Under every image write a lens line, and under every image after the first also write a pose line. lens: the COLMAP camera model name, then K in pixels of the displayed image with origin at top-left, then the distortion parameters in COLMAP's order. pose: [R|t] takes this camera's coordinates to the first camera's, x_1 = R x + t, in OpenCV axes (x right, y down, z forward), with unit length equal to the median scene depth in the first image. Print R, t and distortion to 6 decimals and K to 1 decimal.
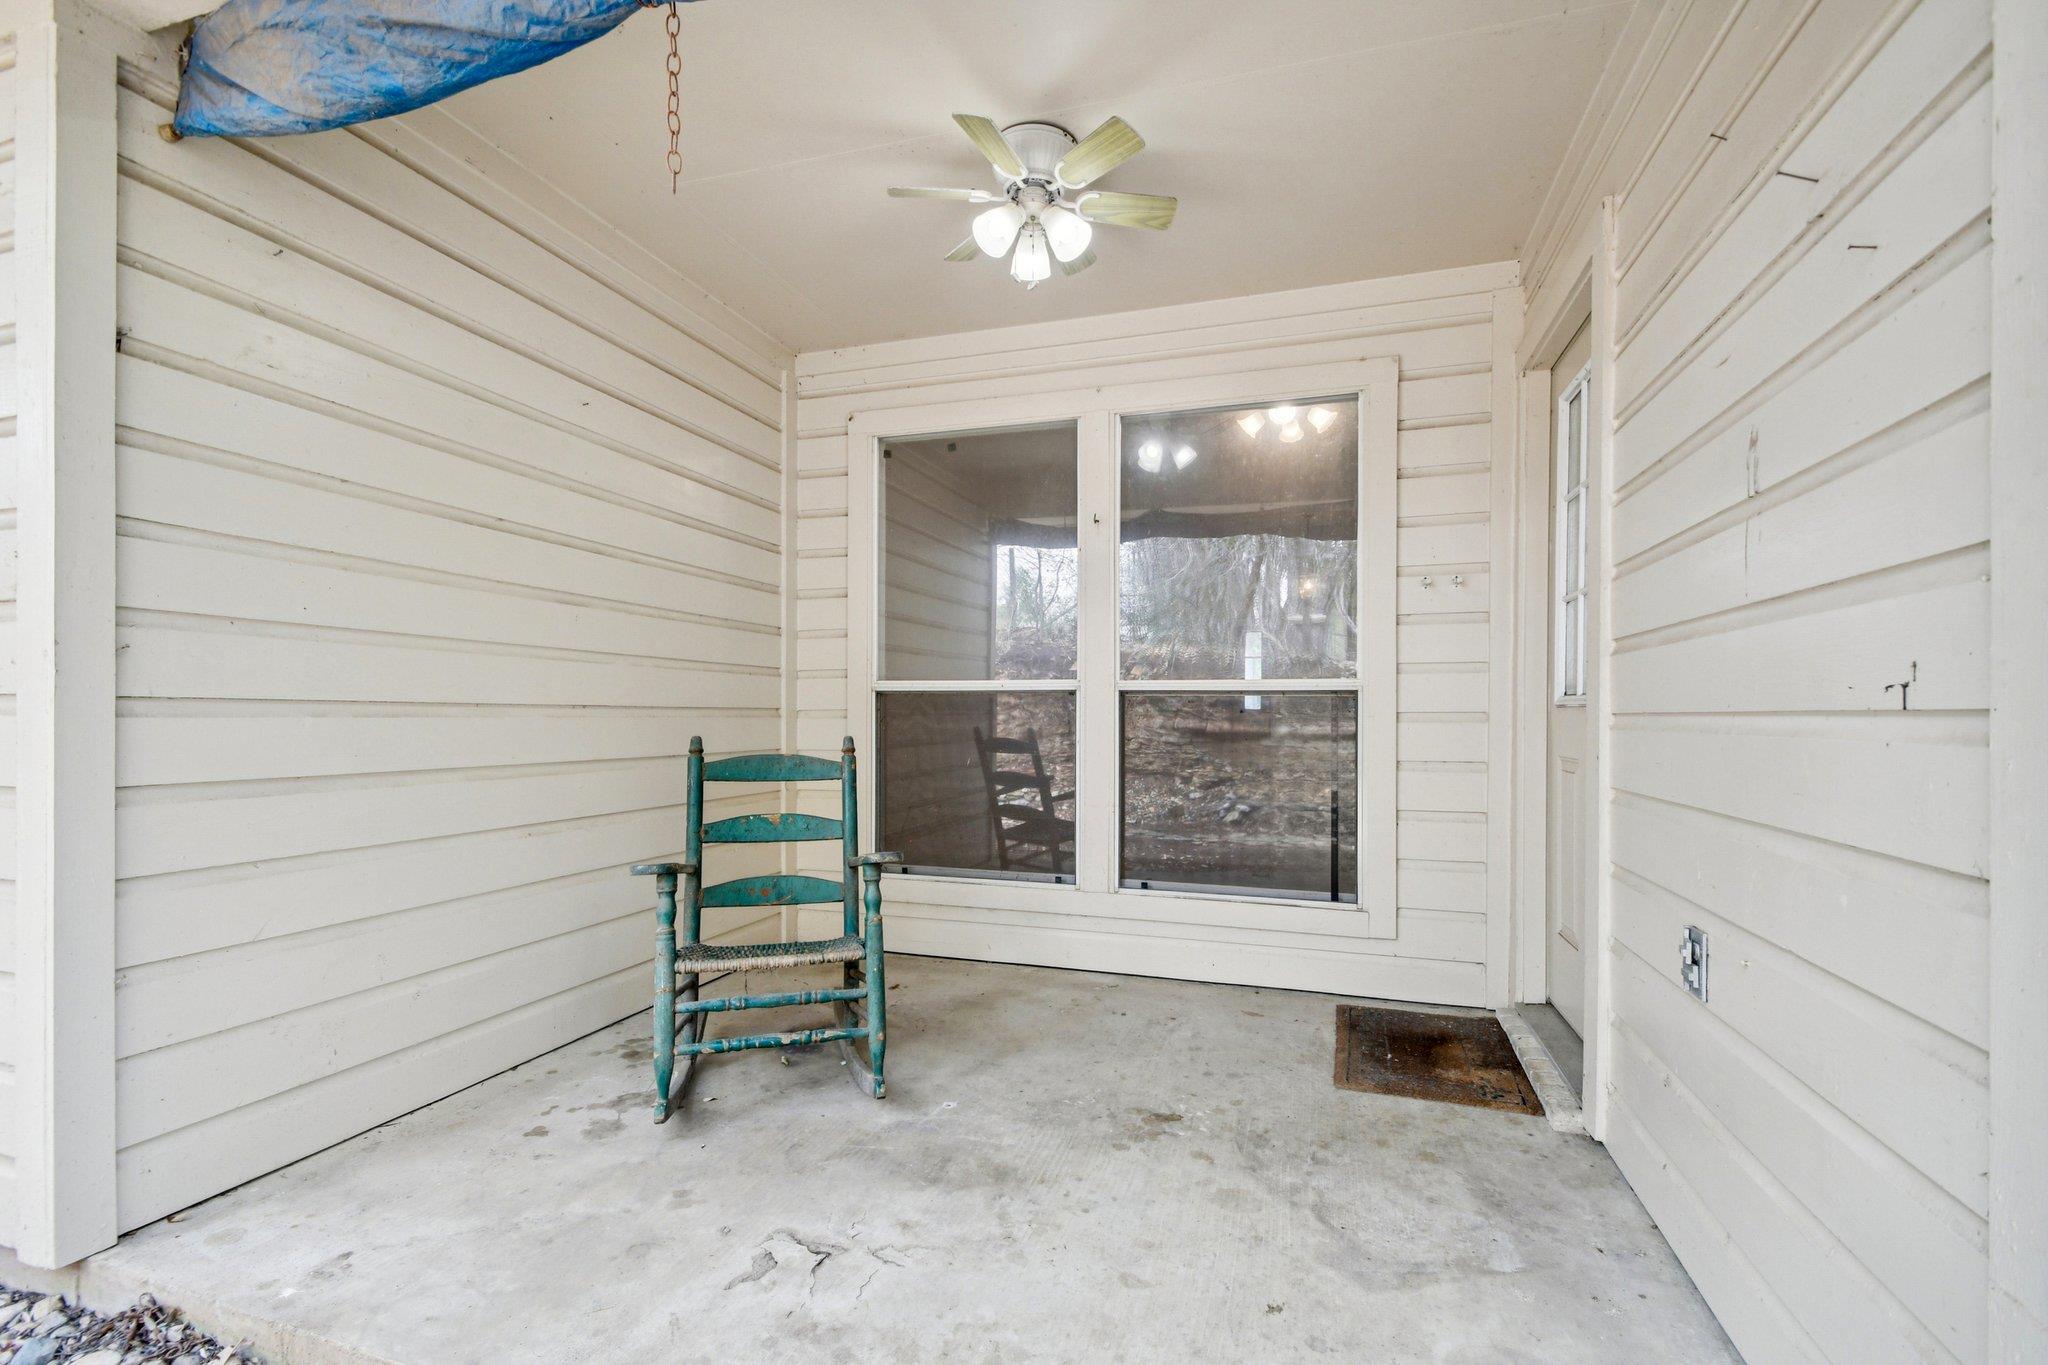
lens RADIAL K [[925.7, 0, 1021.8], [0, 925.7, 711.3], [0, 0, 1]] dist [0.000961, -0.006626]
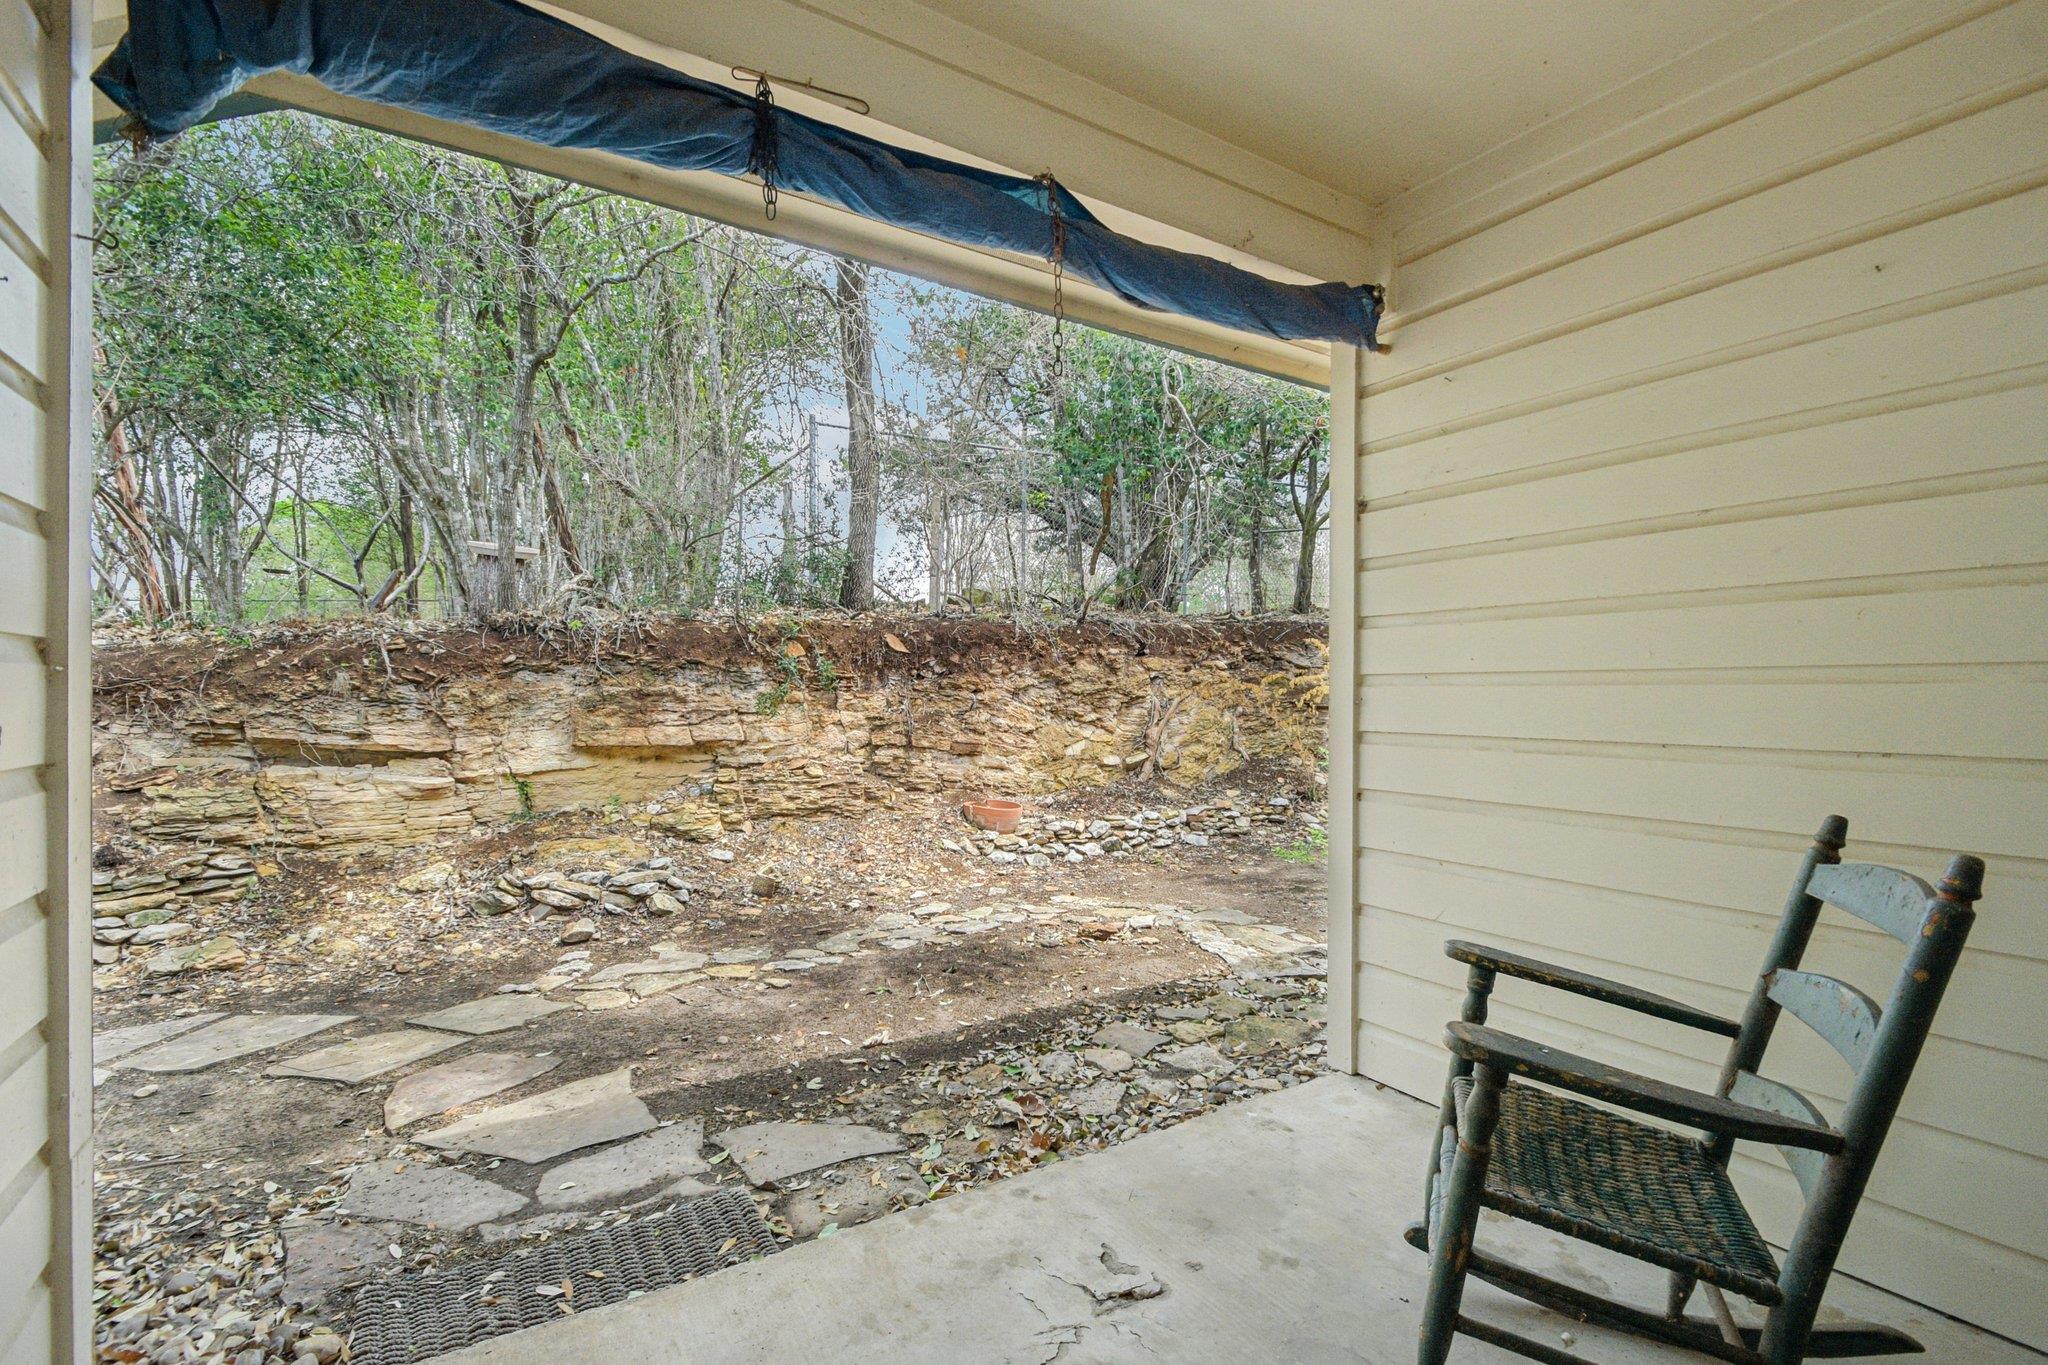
lens RADIAL K [[919.7, 0, 1006.2], [0, 919.7, 696.0], [0, 0, 1]] dist [0.025137, -0.020433]
pose [[-0.652873, -0.012997, -0.757356, 0.593419], [-0.012040, 0.999905, -0.006781, -0.054272], [0.757372, 0.004692, -0.652967, 1.504852]]
